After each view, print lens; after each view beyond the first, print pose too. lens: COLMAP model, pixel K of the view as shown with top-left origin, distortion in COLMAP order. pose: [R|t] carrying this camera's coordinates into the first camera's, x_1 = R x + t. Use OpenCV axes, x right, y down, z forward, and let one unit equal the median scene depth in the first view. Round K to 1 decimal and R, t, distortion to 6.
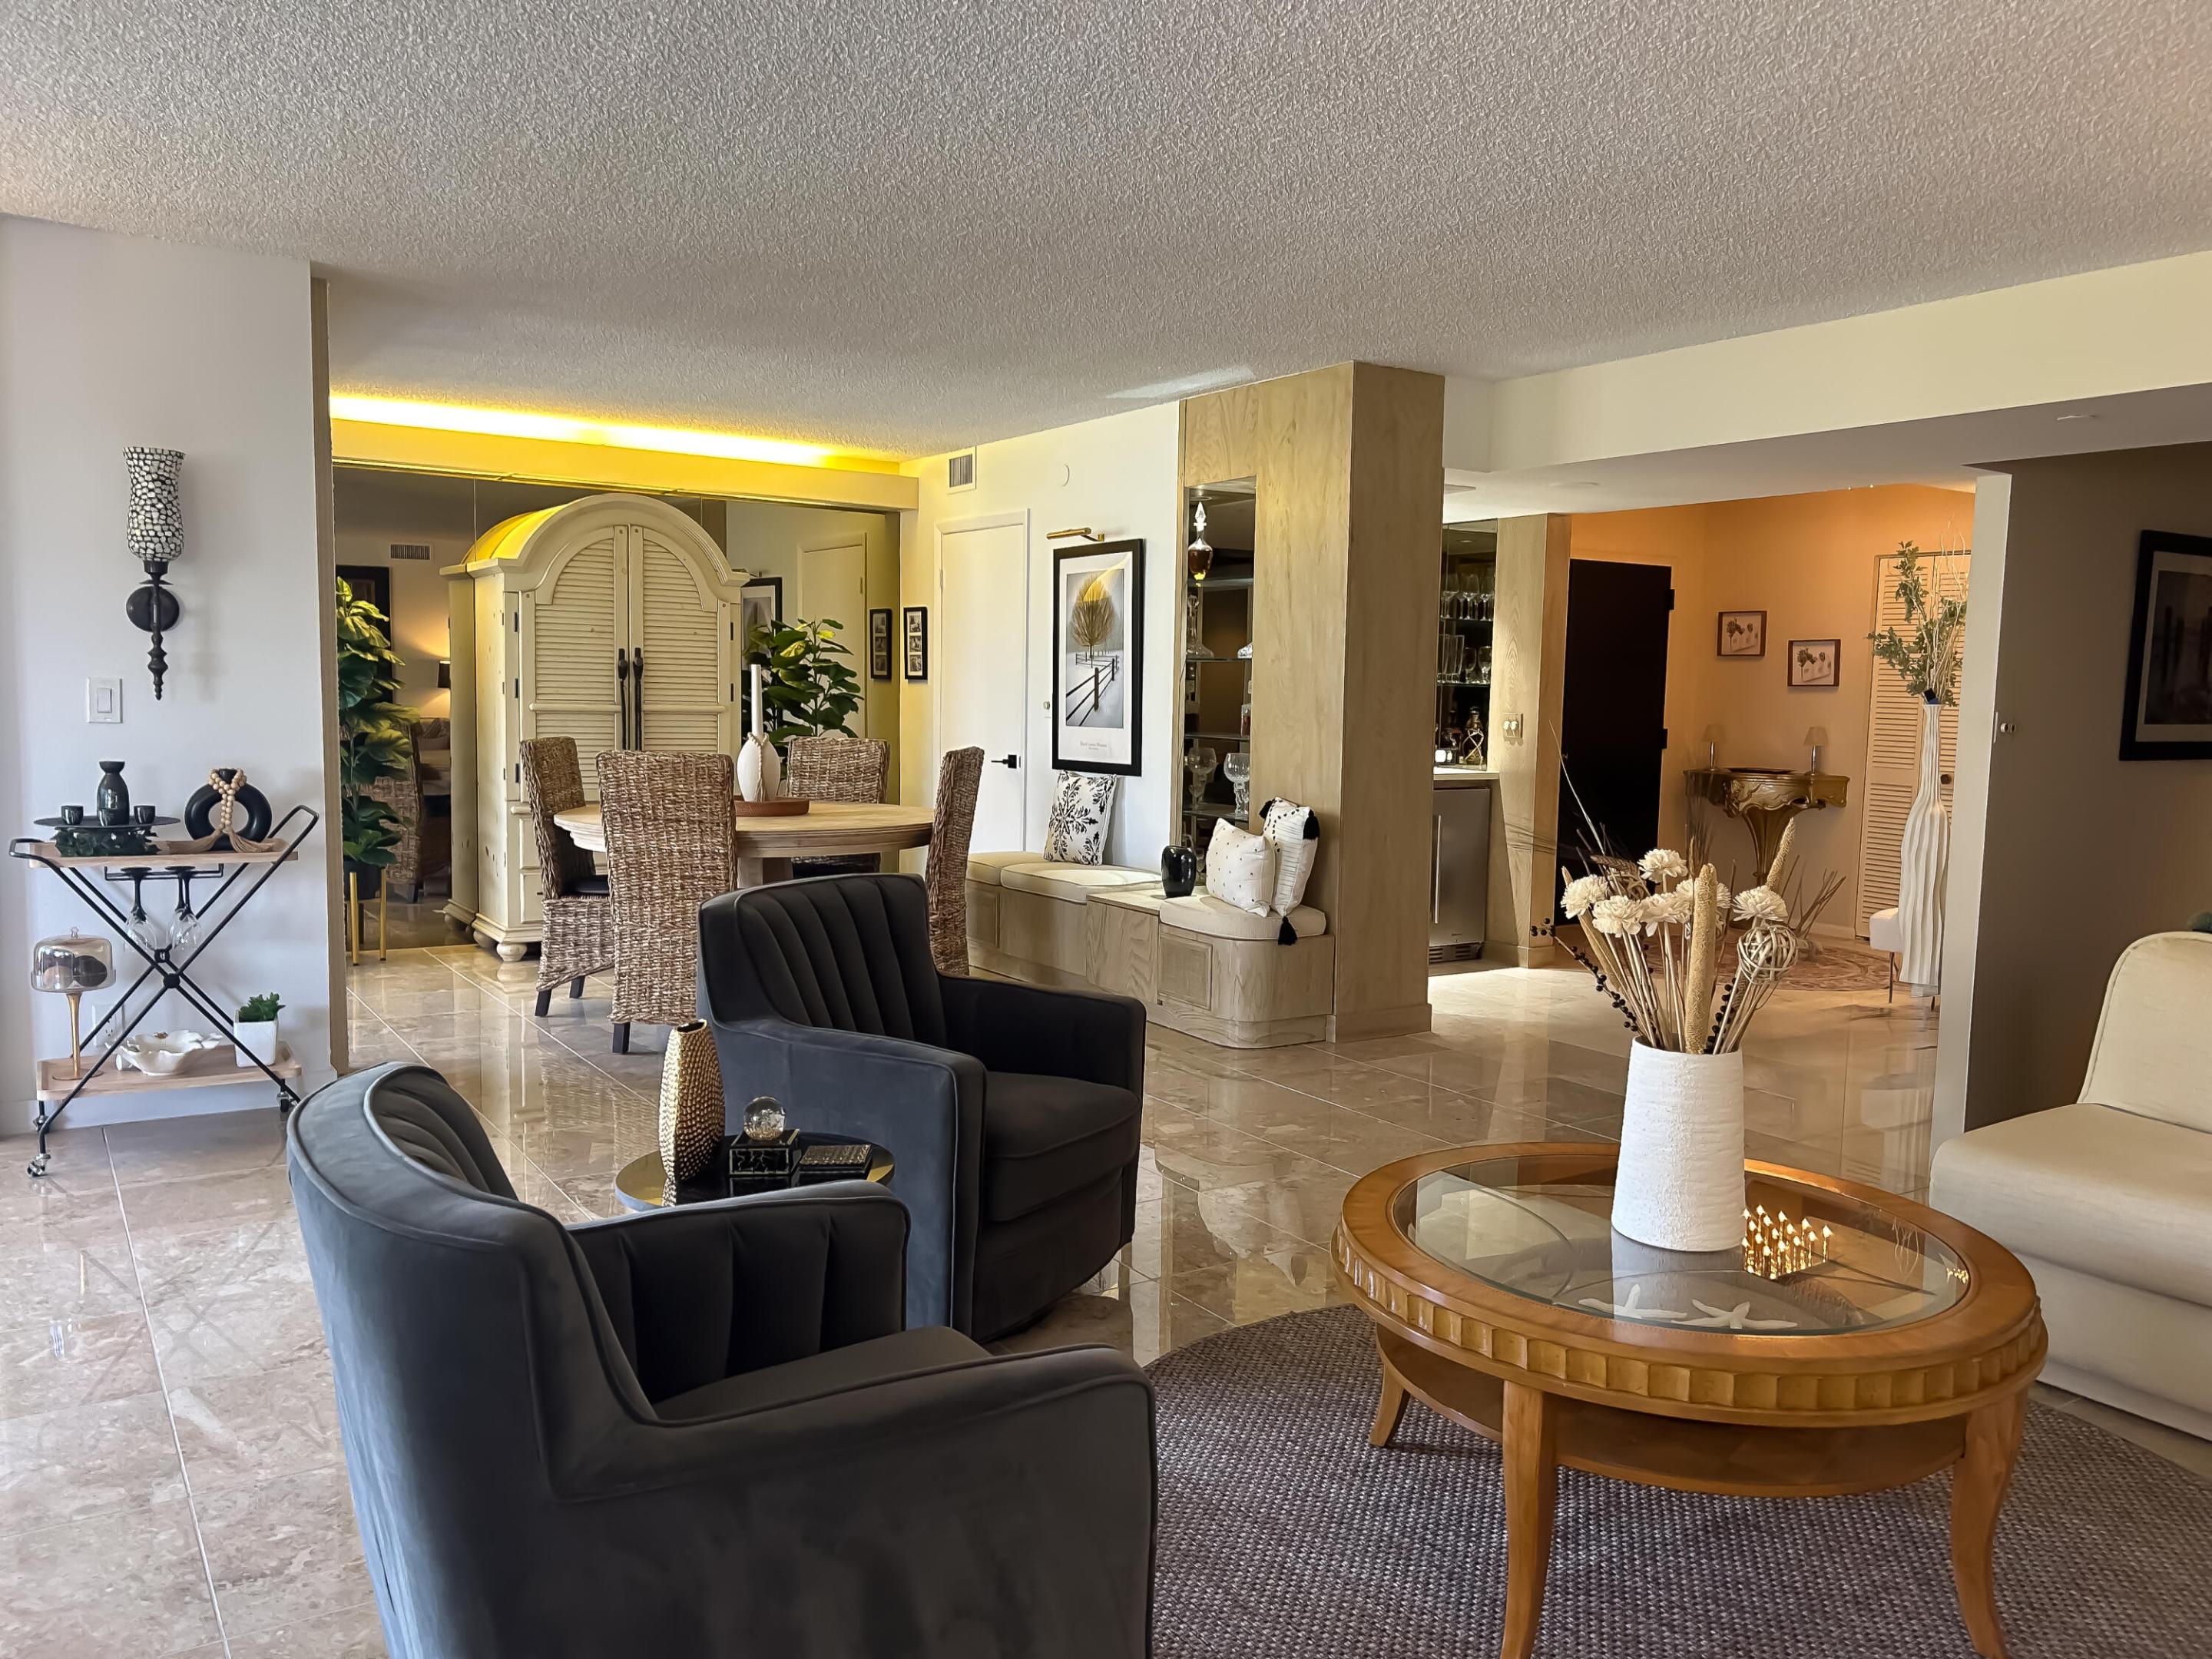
lens RADIAL K [[1677.8, 0, 1103.6], [0, 1677.8, 797.5], [0, 0, 1]] dist [0.062532, -0.059593]
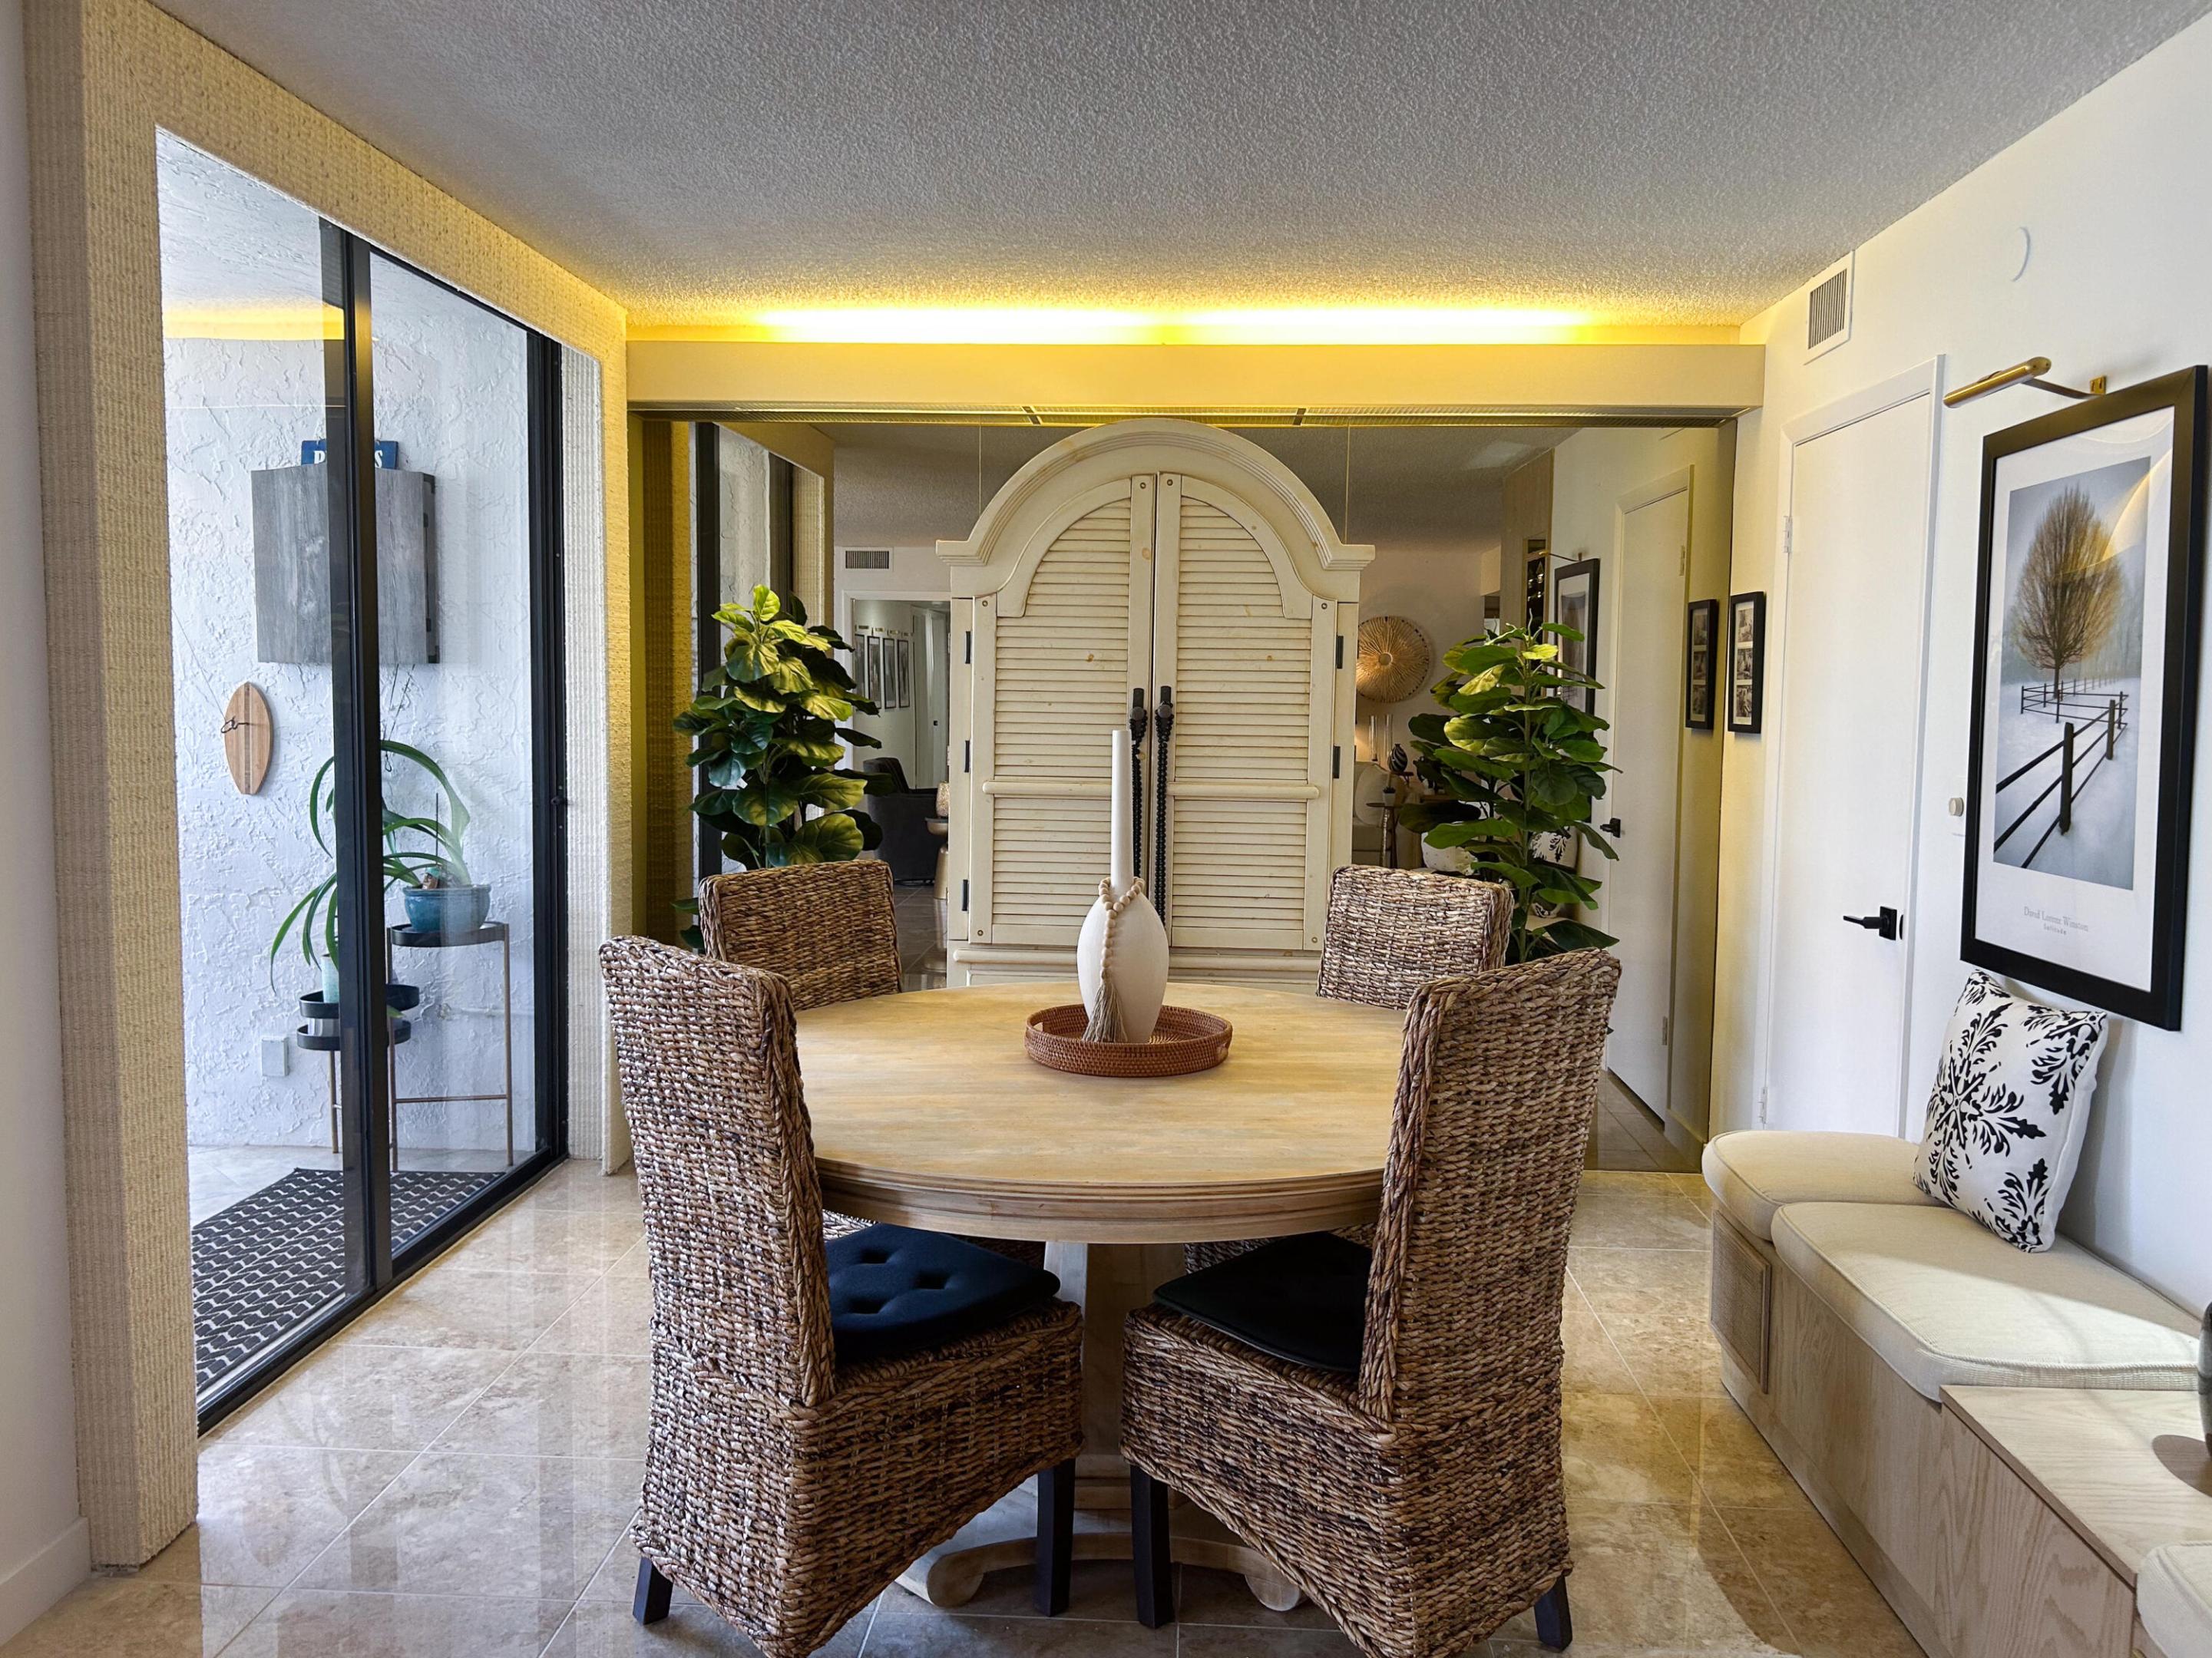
lens RADIAL K [[1677.6, 0, 1103.6], [0, 1677.6, 797.0], [0, 0, 1]] dist [0.062532, -0.059593]
pose [[0.799031, 0.027999, -0.600637, 0.052571], [-0.033313, 0.999442, 0.002274, -0.052114], [0.600366, 0.018192, 0.799519, 0.536925]]
